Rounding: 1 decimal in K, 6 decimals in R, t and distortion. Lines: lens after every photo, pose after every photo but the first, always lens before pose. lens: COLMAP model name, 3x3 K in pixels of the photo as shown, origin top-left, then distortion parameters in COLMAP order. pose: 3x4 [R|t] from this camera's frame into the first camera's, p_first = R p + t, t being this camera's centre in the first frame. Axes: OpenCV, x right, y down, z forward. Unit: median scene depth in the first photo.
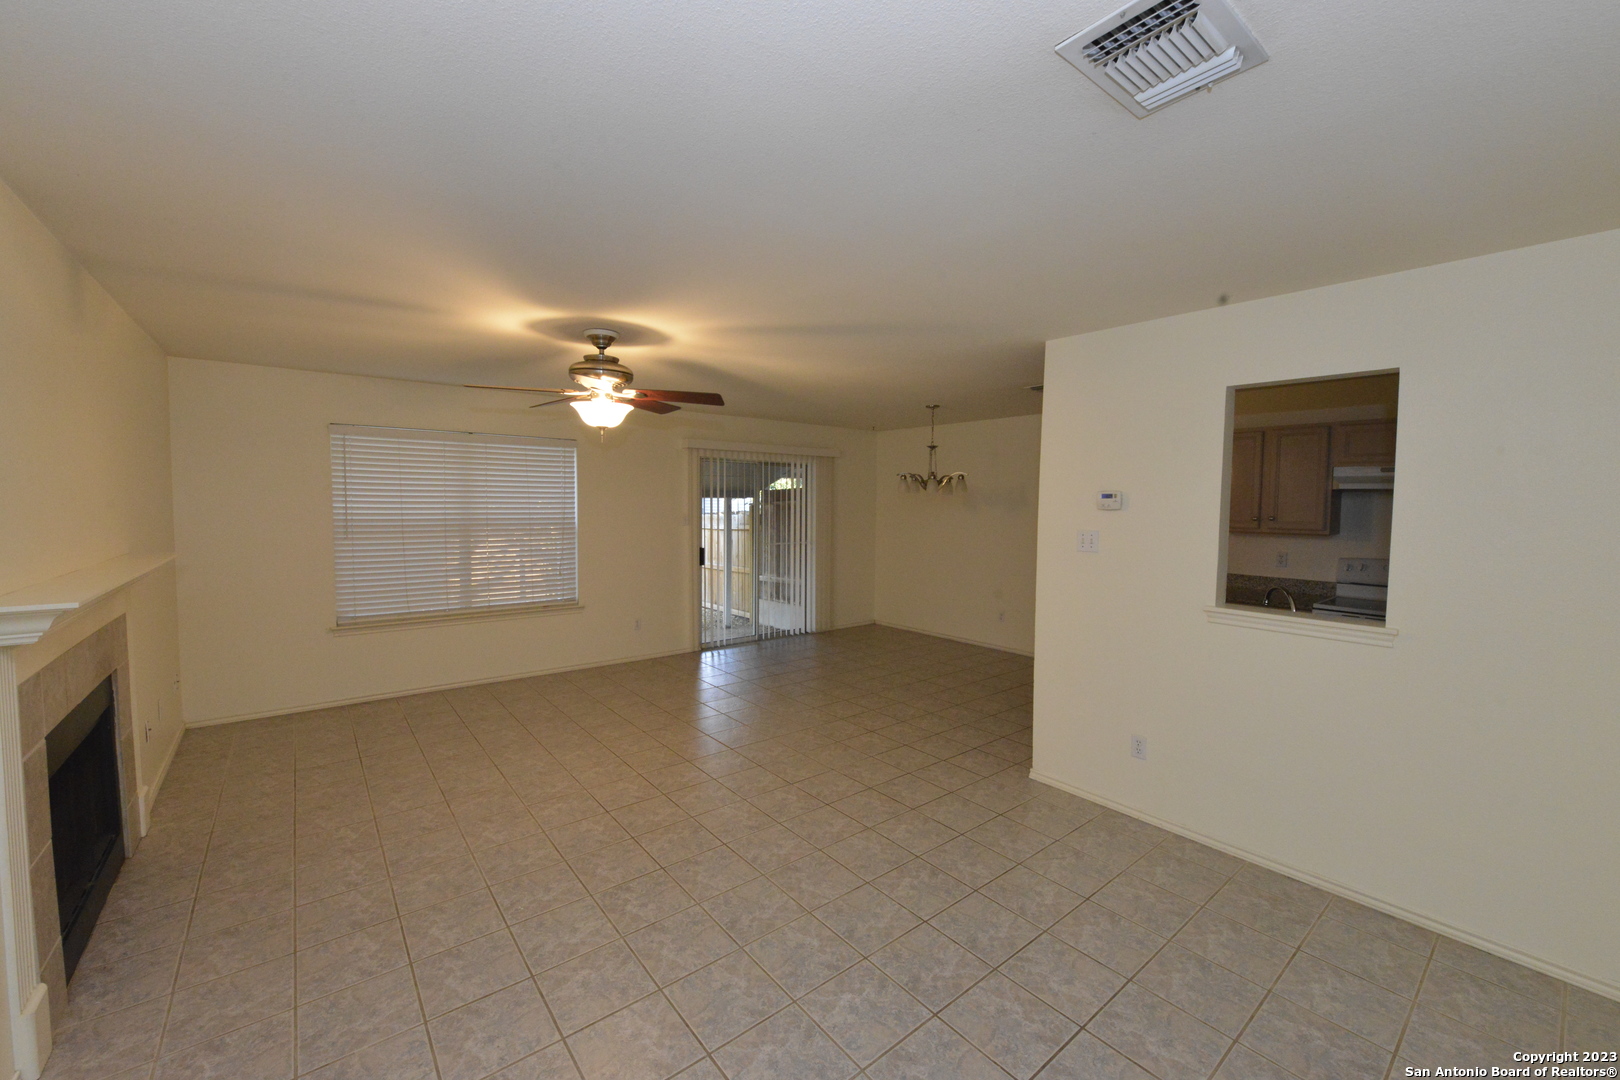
lens RADIAL K [[636.3, 0, 810.4], [0, 636.3, 534.8], [0, 0, 1]] dist [-0.010608, -0.000509]
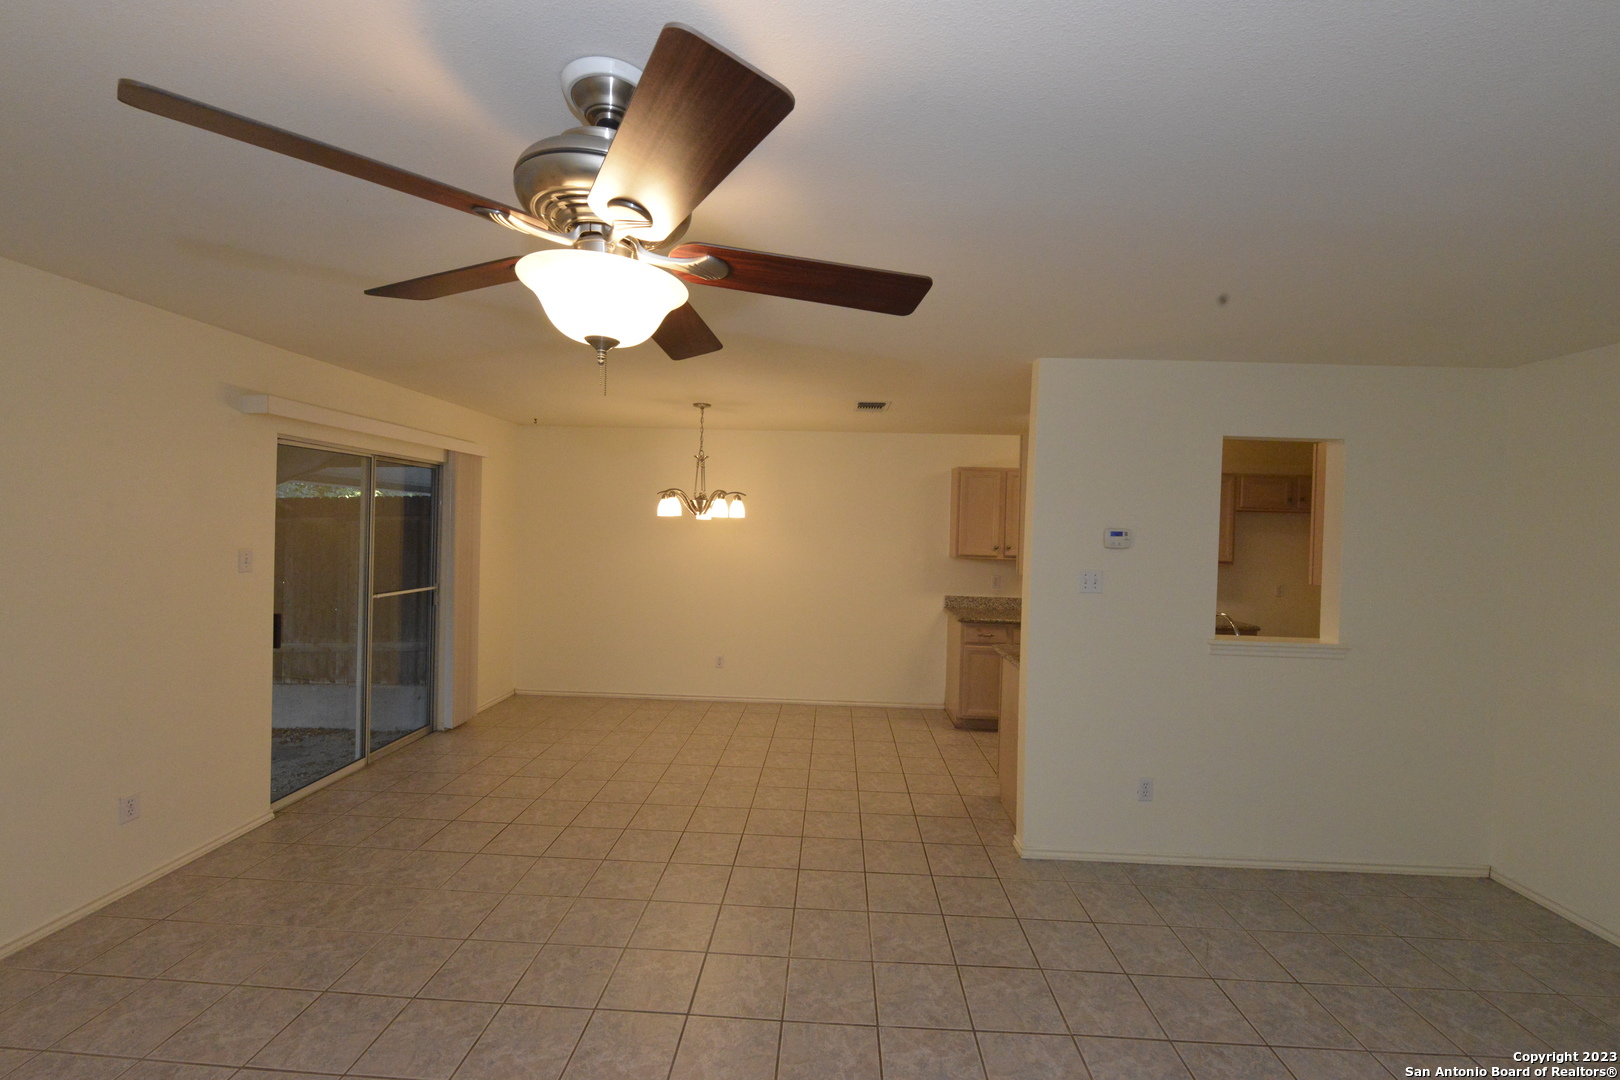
lens RADIAL K [[643.2, 0, 813.5], [0, 643.2, 528.9], [0, 0, 1]] dist [0.000390, -0.000077]
pose [[0.653258, 0.010587, 0.757061, -0.508807], [0.023190, 0.999153, -0.033983, -0.041126], [-0.756780, 0.039756, 0.652460, 0.635548]]
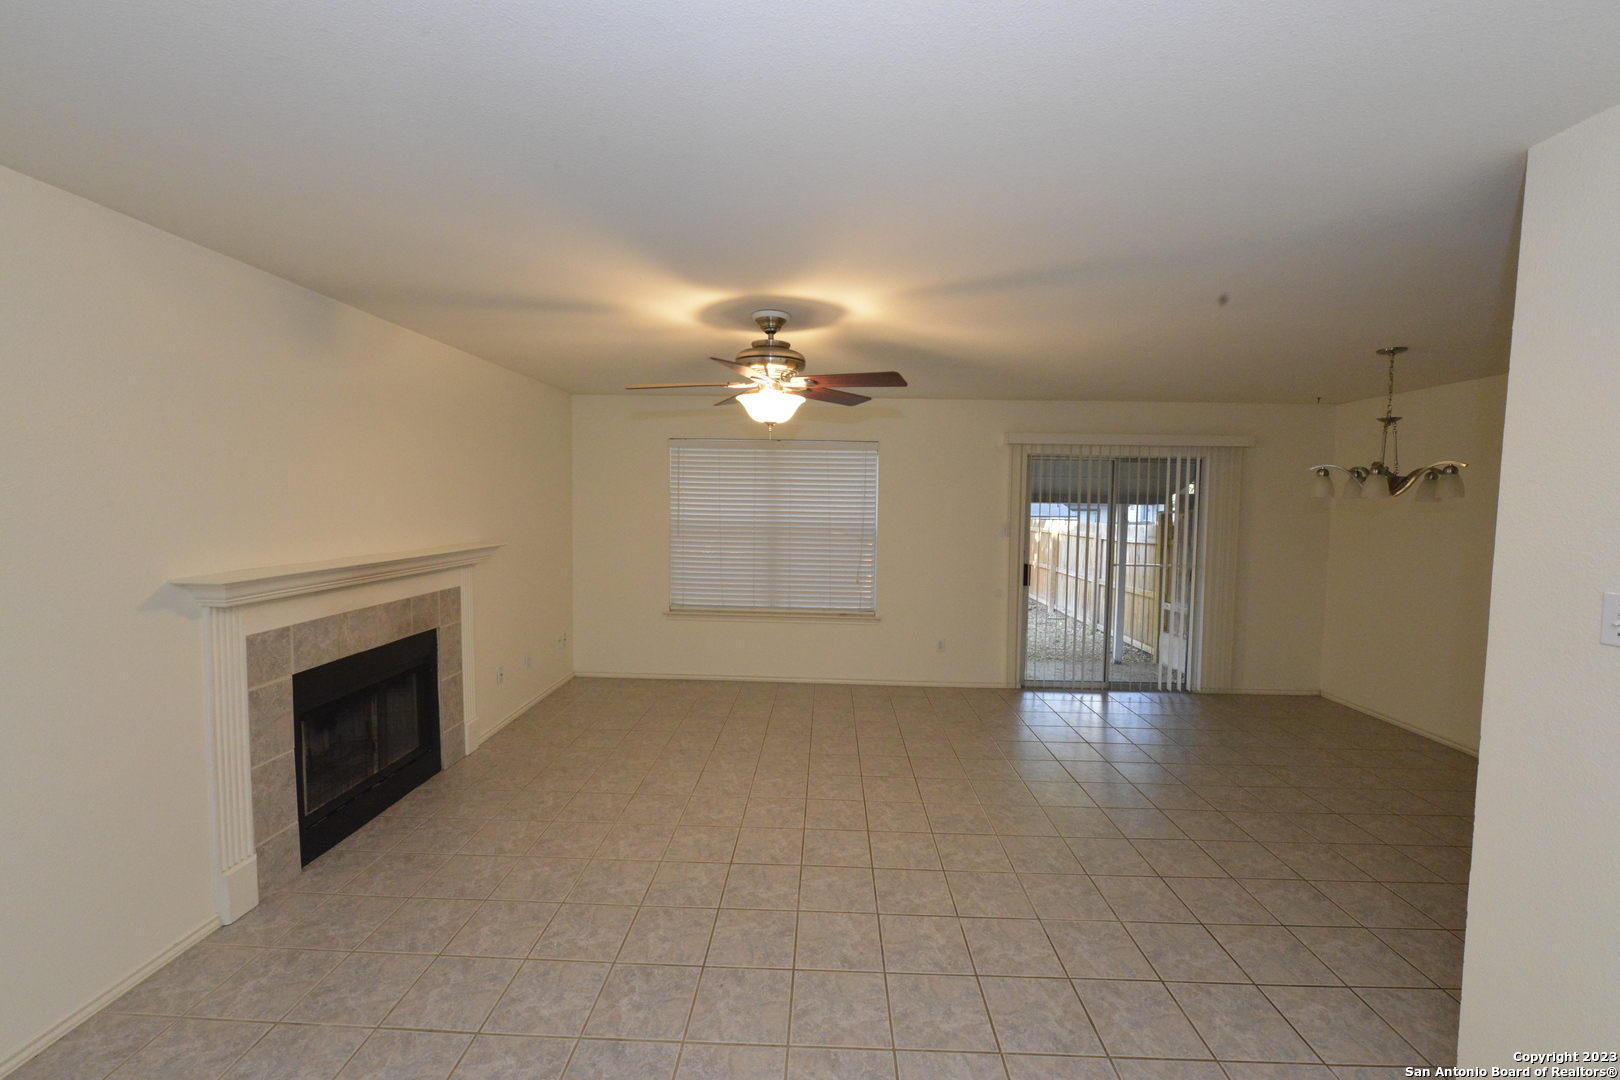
lens RADIAL K [[636.3, 0, 810.4], [0, 636.3, 534.8], [0, 0, 1]] dist [-0.010608, -0.000509]
pose [[0.758585, 0.037970, -0.650466, 0.278110], [-0.043511, 0.999024, 0.007573, -0.022523], [0.650119, 0.022558, 0.759497, 0.355459]]
